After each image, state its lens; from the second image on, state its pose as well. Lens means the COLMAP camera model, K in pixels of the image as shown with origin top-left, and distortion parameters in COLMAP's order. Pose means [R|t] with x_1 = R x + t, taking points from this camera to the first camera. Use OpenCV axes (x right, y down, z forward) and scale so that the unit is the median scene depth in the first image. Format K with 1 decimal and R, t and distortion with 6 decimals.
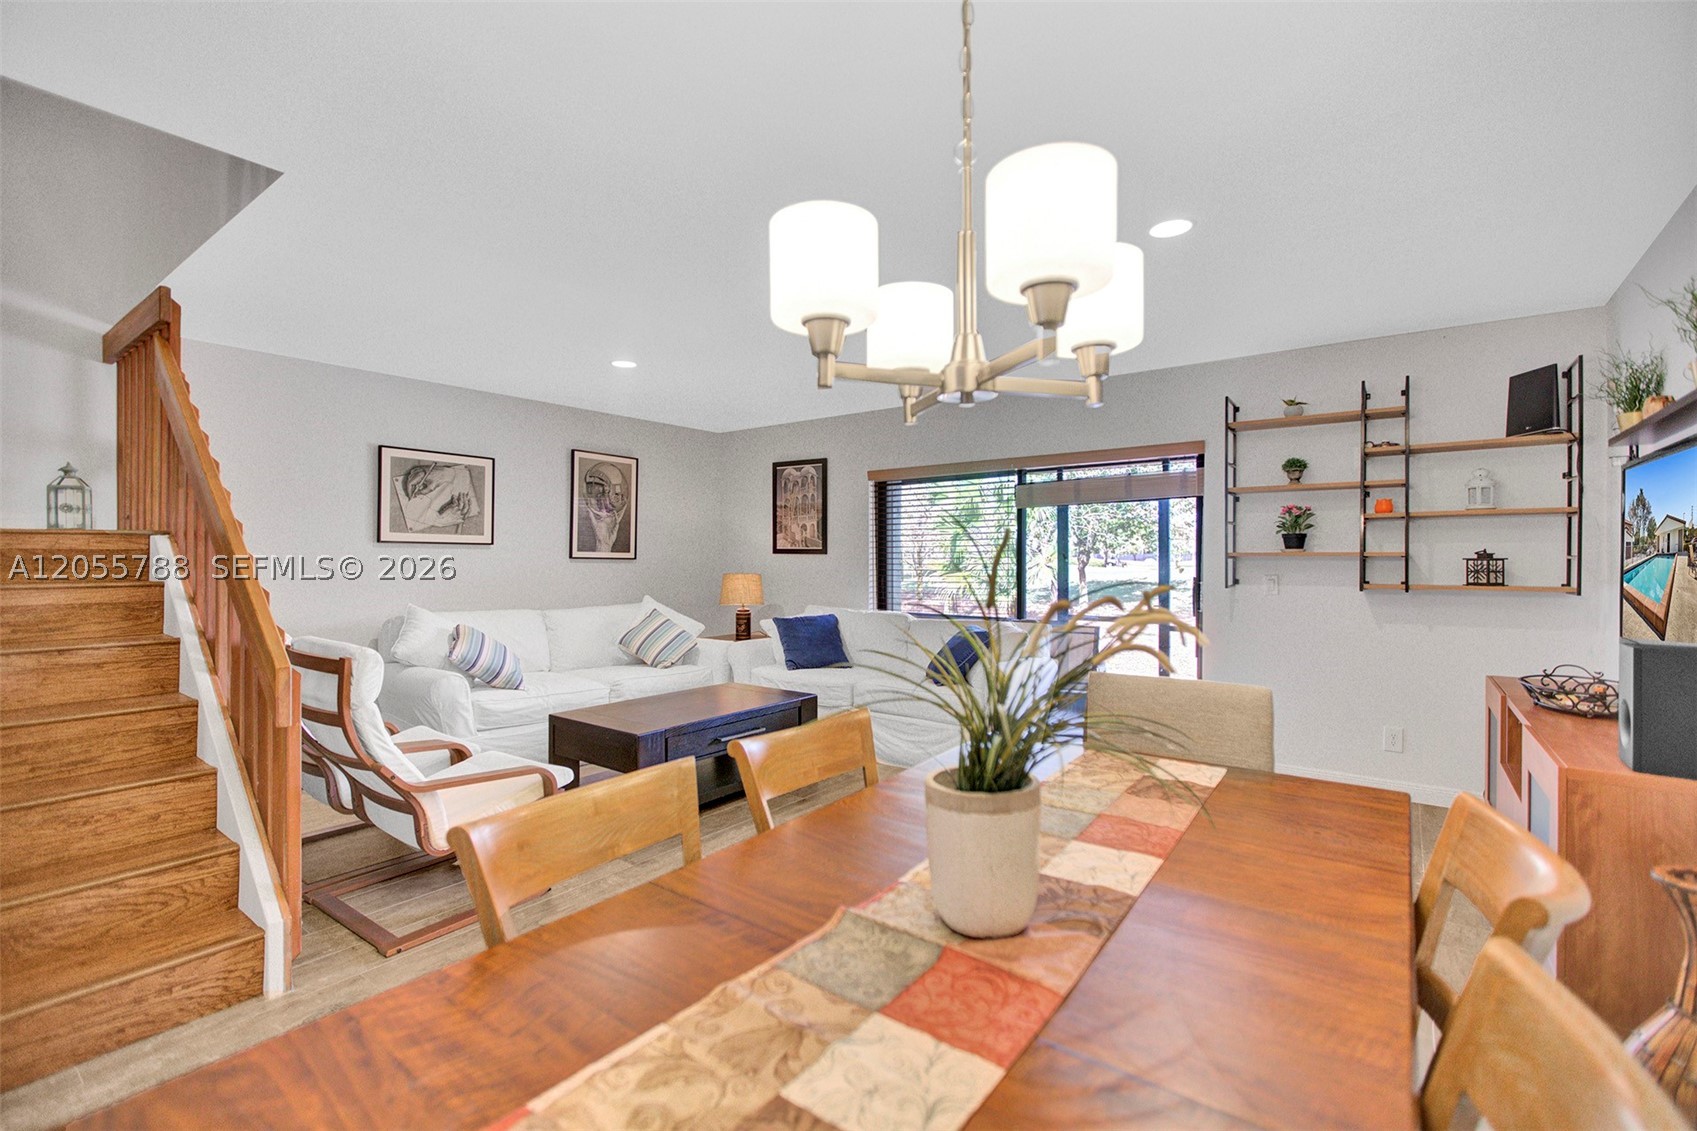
lens RADIAL K [[755.2, 0, 849.4], [0, 755.2, 558.5], [0, 0, 1]] dist [-0.007681, 0.003443]
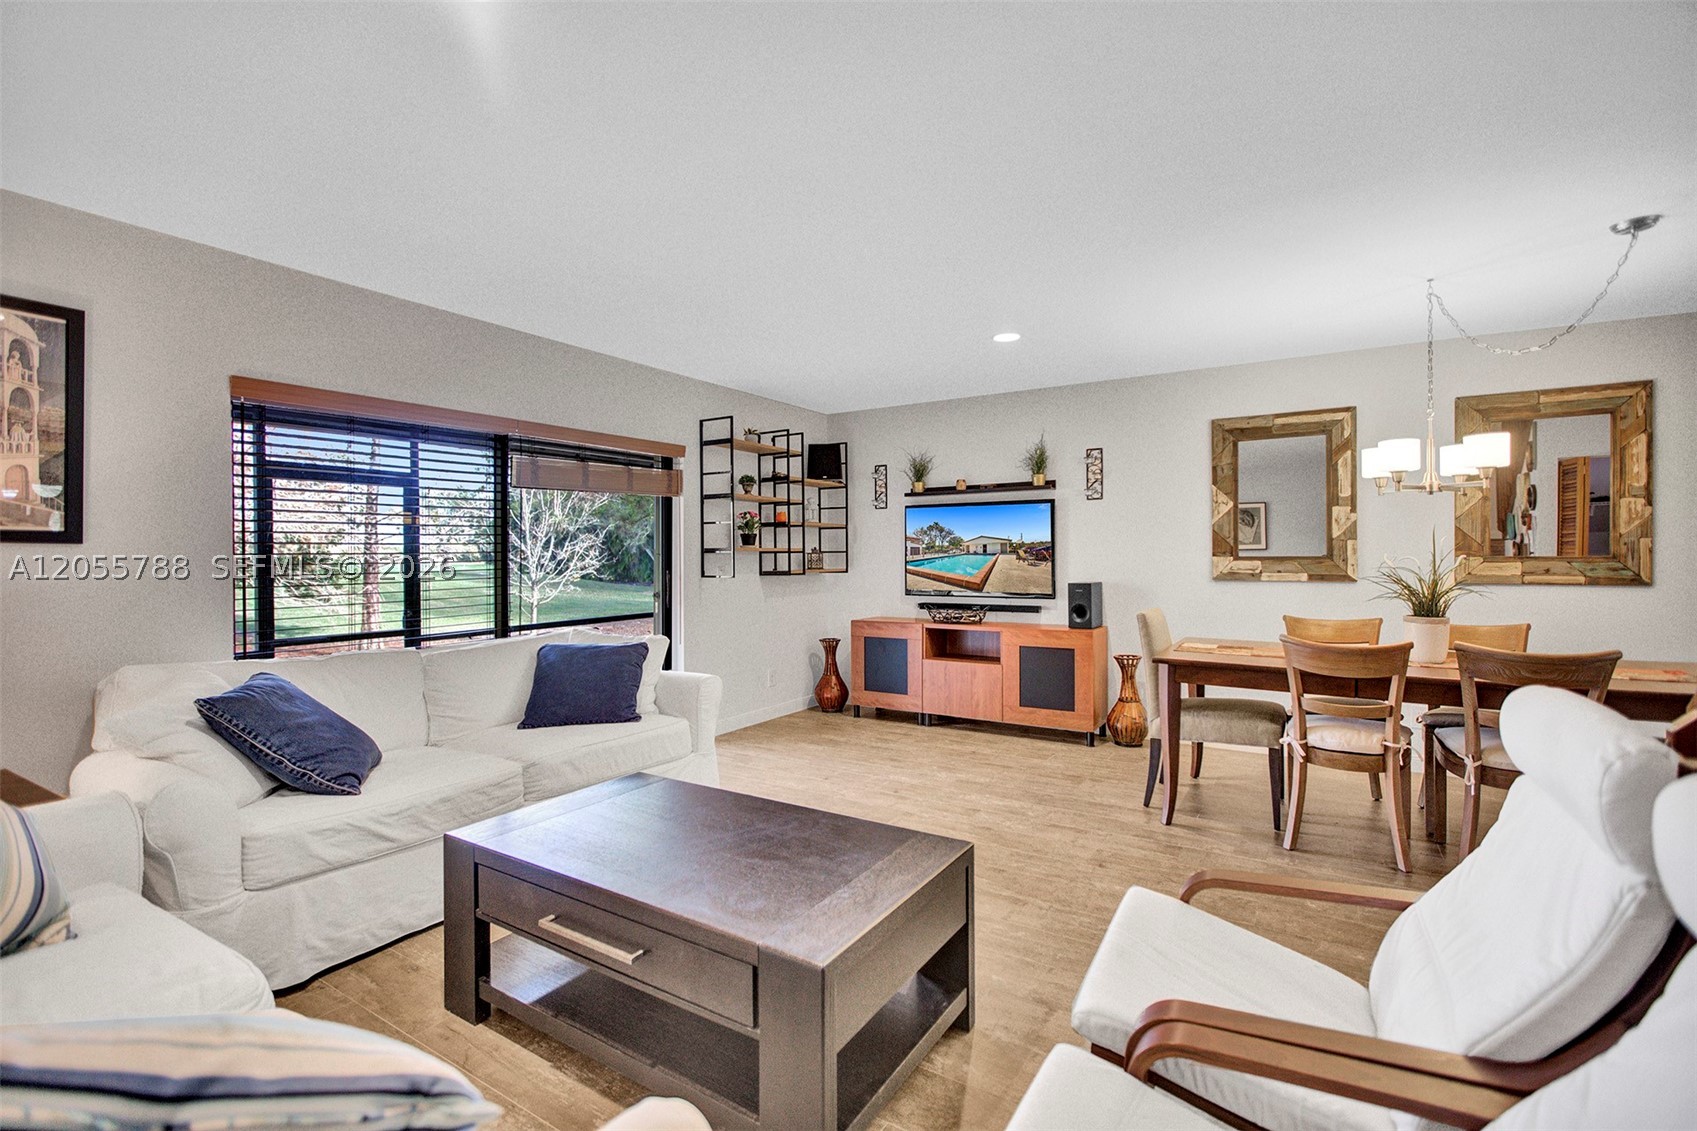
lens RADIAL K [[755.2, 0, 838.9], [0, 755.2, 557.2], [0, 0, 1]] dist [-0.007681, 0.003443]
pose [[-0.065614, 0.000047, 0.997845, -0.620287], [0.008323, 0.999965, 0.000500, 0.006791], [-0.997810, 0.008337, -0.065612, 0.814454]]
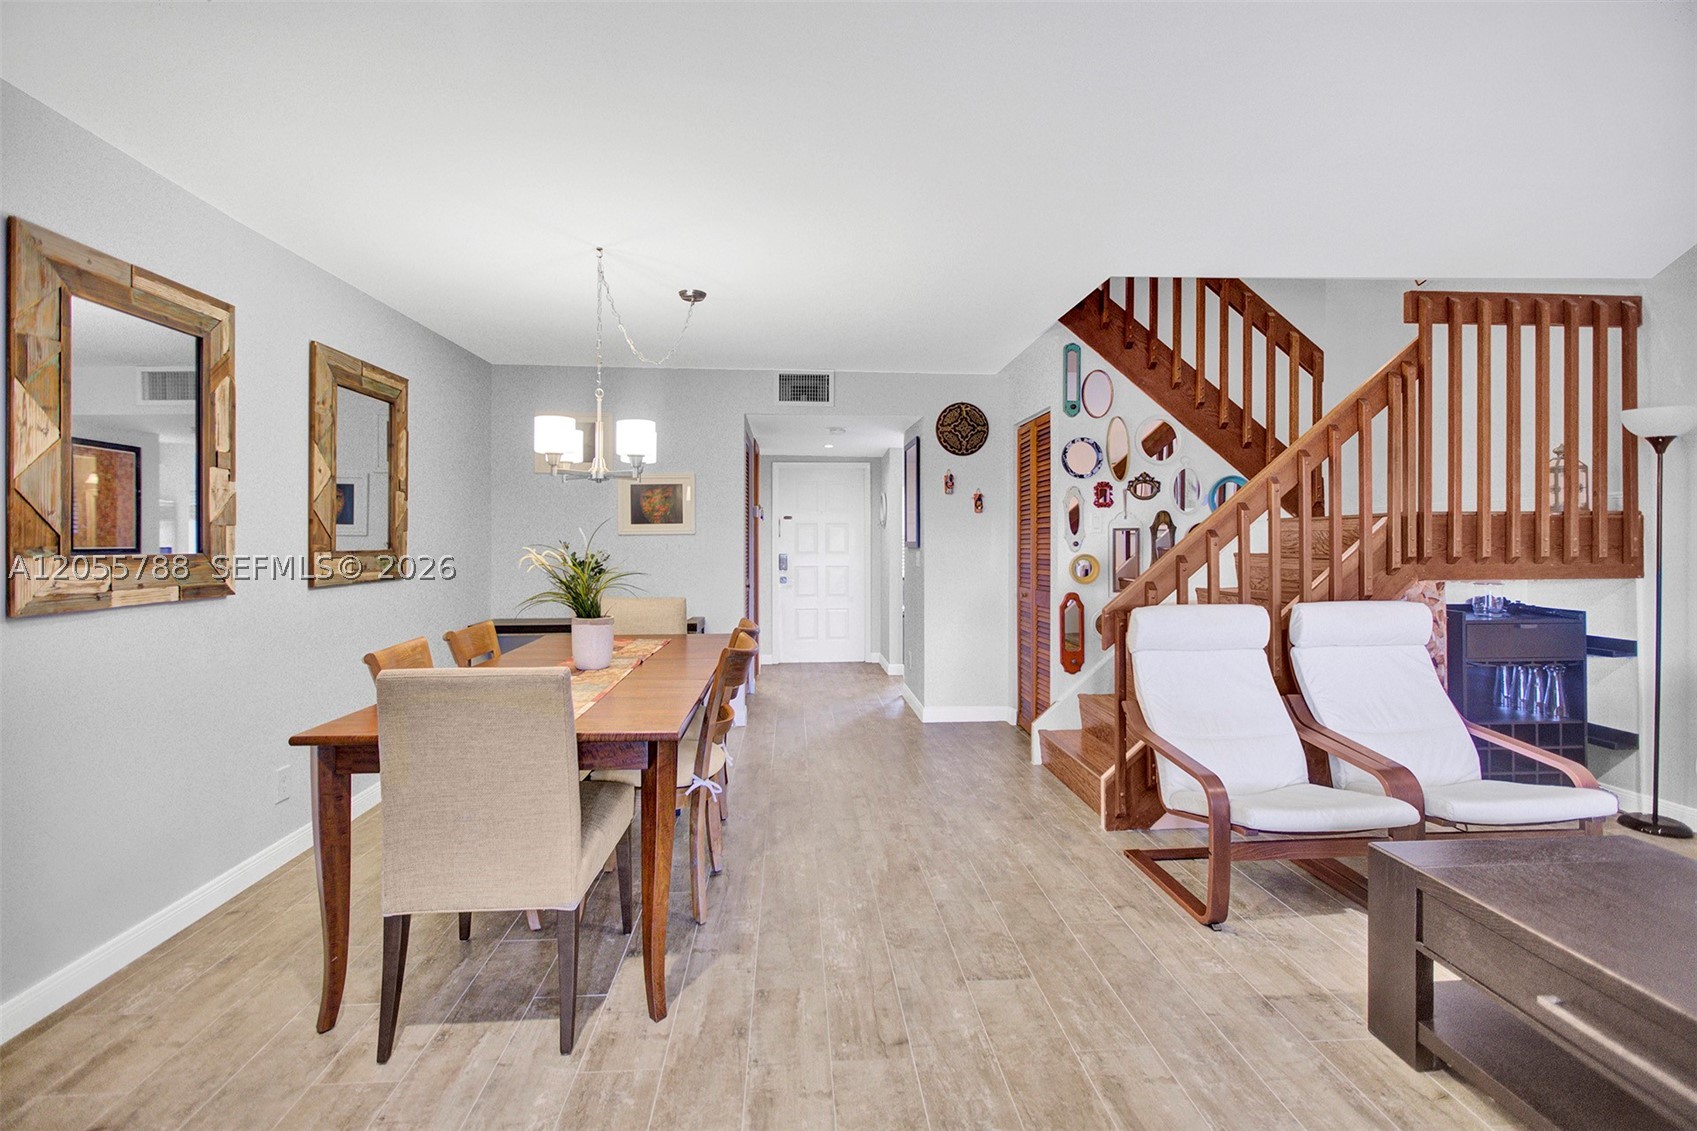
lens RADIAL K [[755.2, 0, 837.1], [0, 755.2, 534.0], [0, 0, 1]] dist [-0.007681, 0.003443]
pose [[-0.764904, -0.000939, -0.644143, 0.286160], [0.000517, 0.999998, -0.002072, -0.001399], [0.644144, -0.001917, -0.764902, 0.840182]]
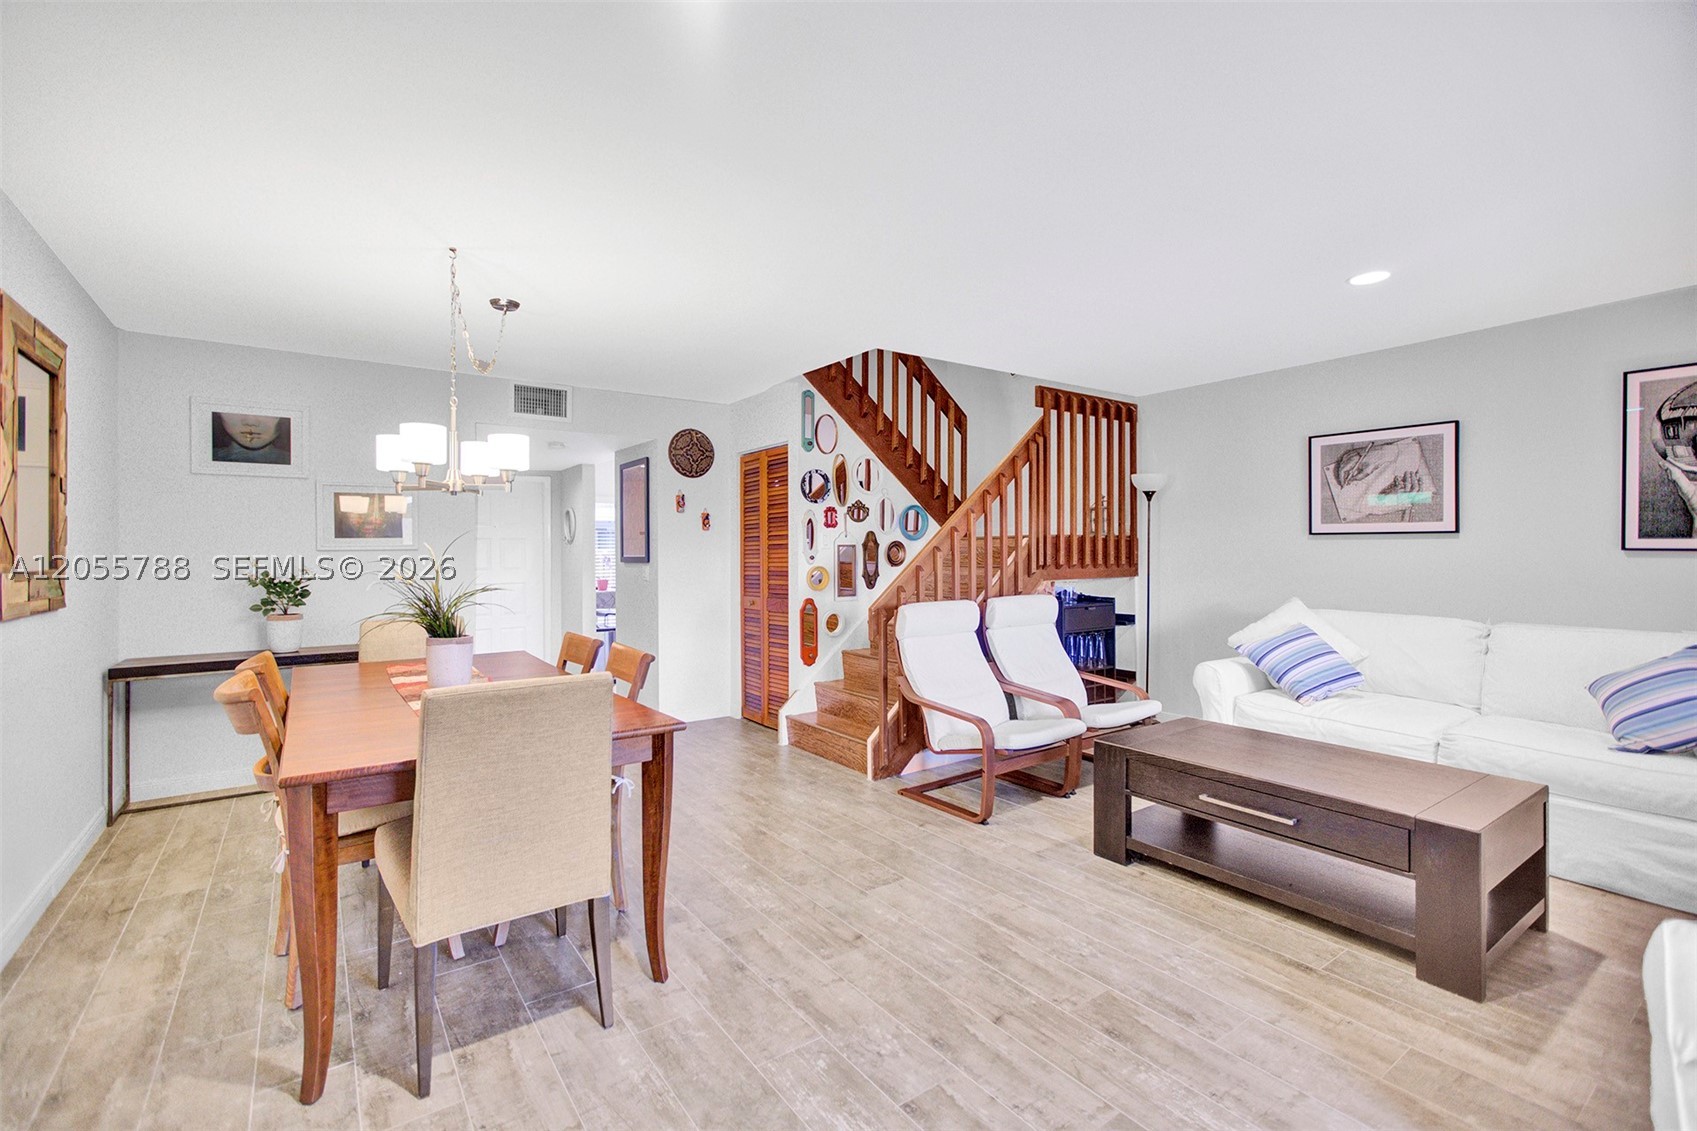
lens RADIAL K [[755.2, 0, 835.2], [0, 755.2, 547.6], [0, 0, 1]] dist [-0.007681, 0.003443]
pose [[-0.311881, -0.003762, -0.950114, 0.508133], [0.002042, 0.999987, -0.004629, -0.000673], [0.950119, -0.003384, -0.311870, 0.703983]]
